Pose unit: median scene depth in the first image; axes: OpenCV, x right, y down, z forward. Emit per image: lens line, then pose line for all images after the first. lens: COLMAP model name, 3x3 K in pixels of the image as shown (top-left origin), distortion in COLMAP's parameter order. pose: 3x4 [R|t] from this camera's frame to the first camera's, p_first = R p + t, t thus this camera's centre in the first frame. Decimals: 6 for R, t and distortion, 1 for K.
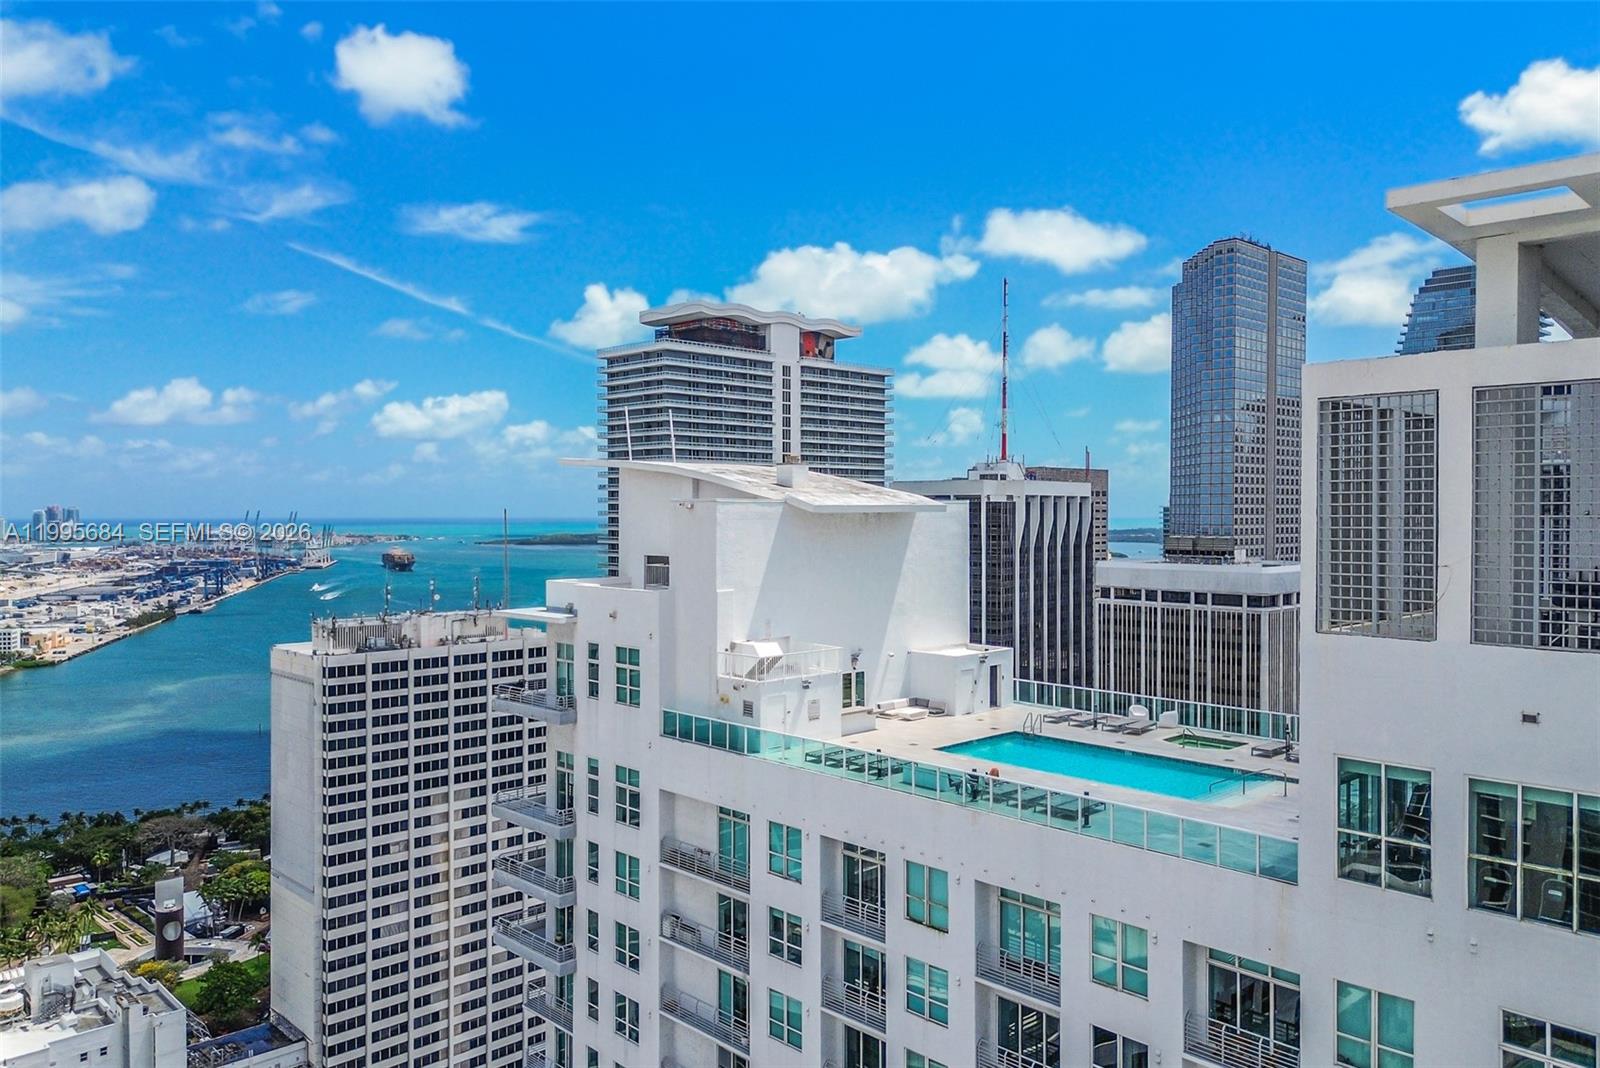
lens RADIAL K [[1144.6, 0, 794.0], [0, 1144.6, 534.5], [0, 0, 1]] dist [0.072691, -0.077088]
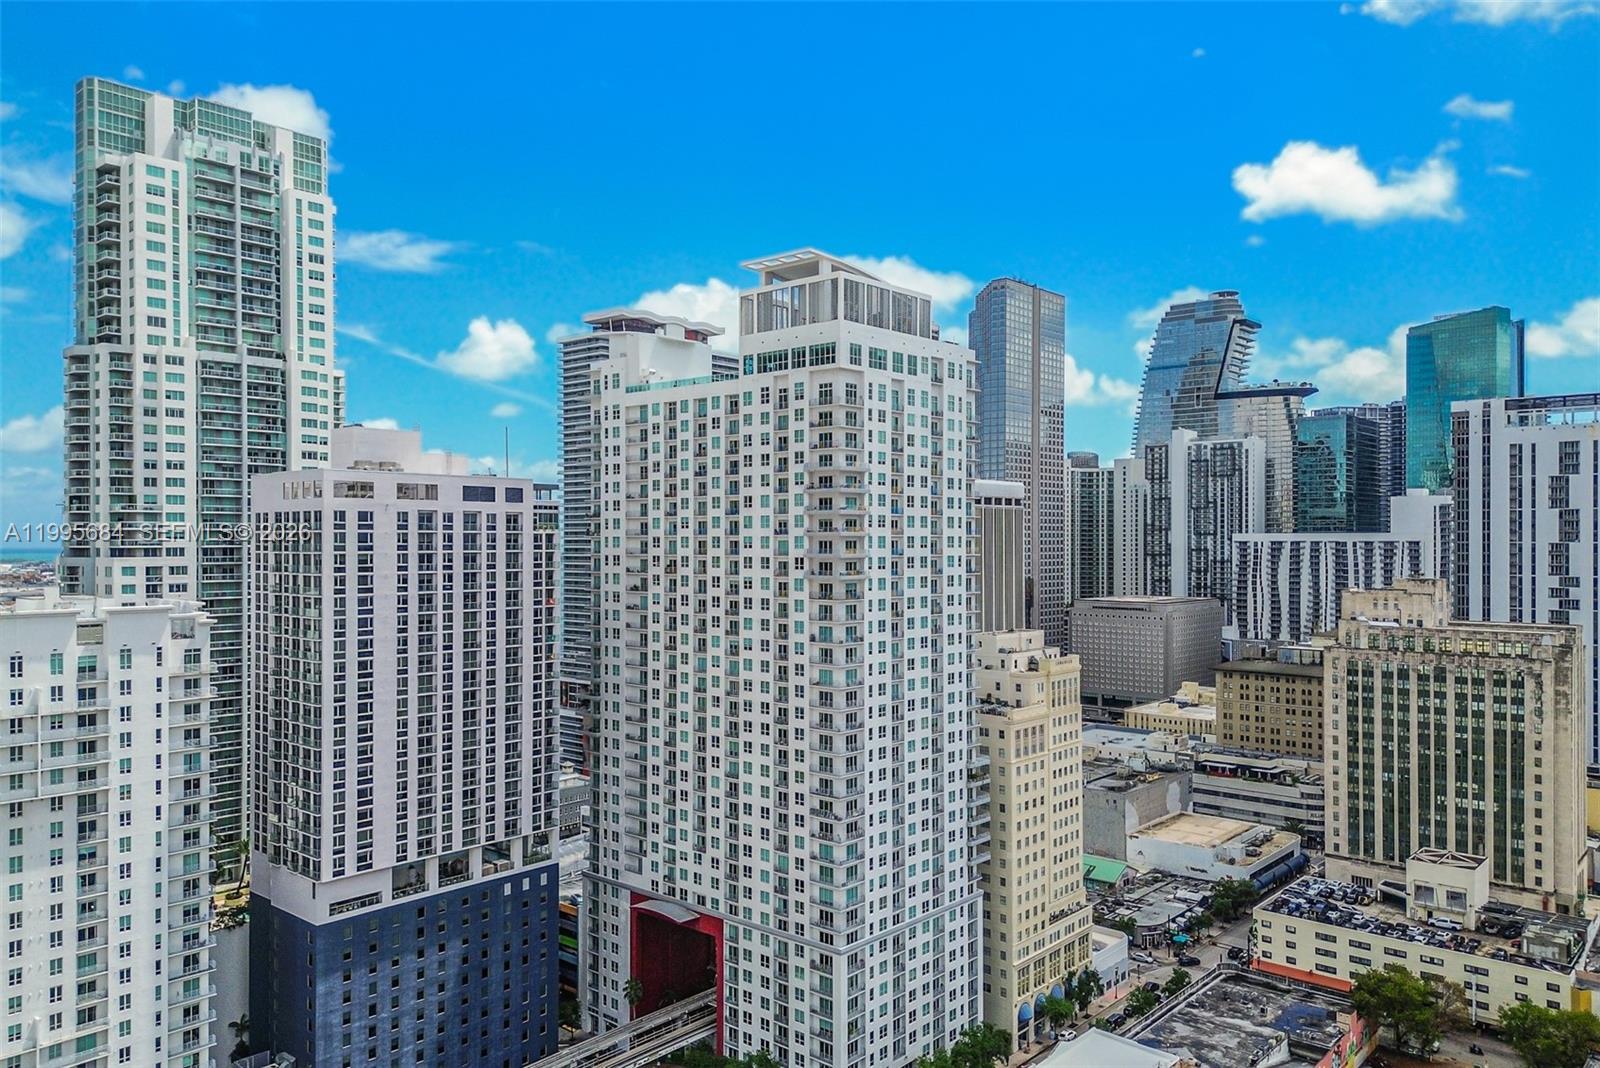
lens RADIAL K [[1149.8, 0, 794.8], [0, 1149.8, 540.9], [0, 0, 1]] dist [0.068064, -0.068962]
pose [[0.996738, -0.000467, 0.080701, 0.029226], [0.002398, 0.999713, -0.023840, 0.156436], [-0.080667, 0.023956, 0.996453, -0.601187]]
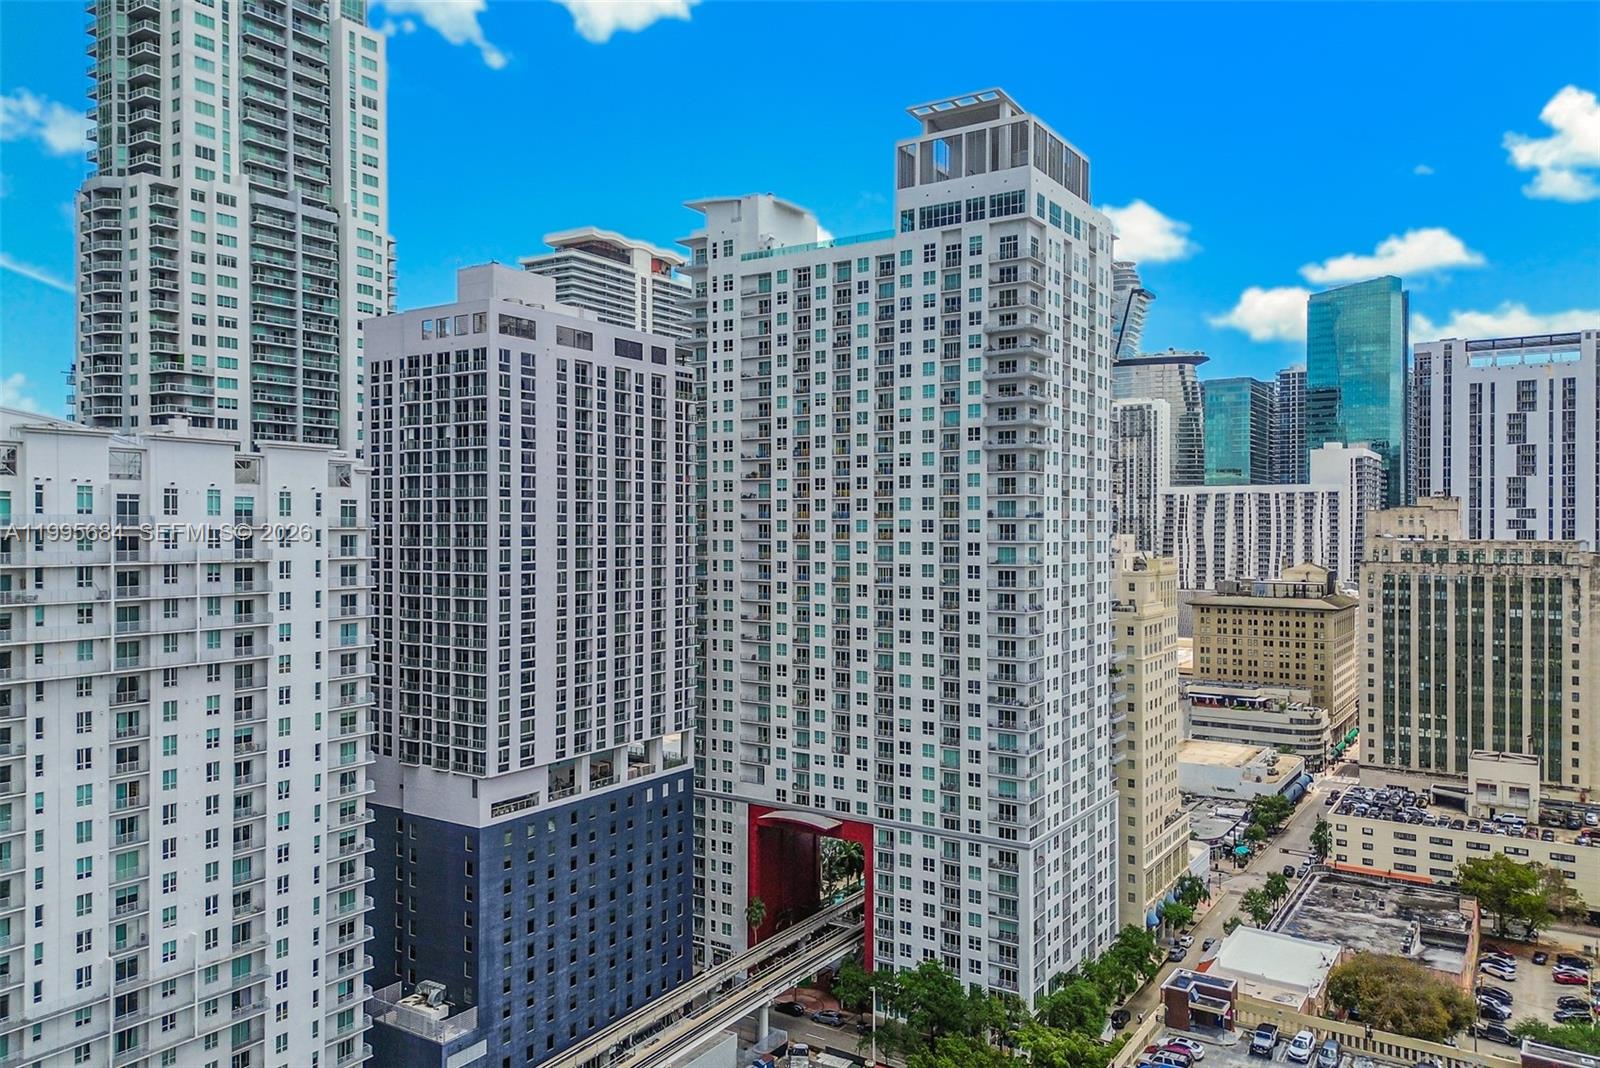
lens RADIAL K [[1144.6, 0, 794.0], [0, 1144.6, 534.5], [0, 0, 1]] dist [0.072691, -0.077088]
pose [[0.974654, 0.000341, 0.223717, -0.152647], [0.004073, 0.999806, -0.019270, 0.221529], [-0.223680, 0.019693, 0.974464, -0.510559]]
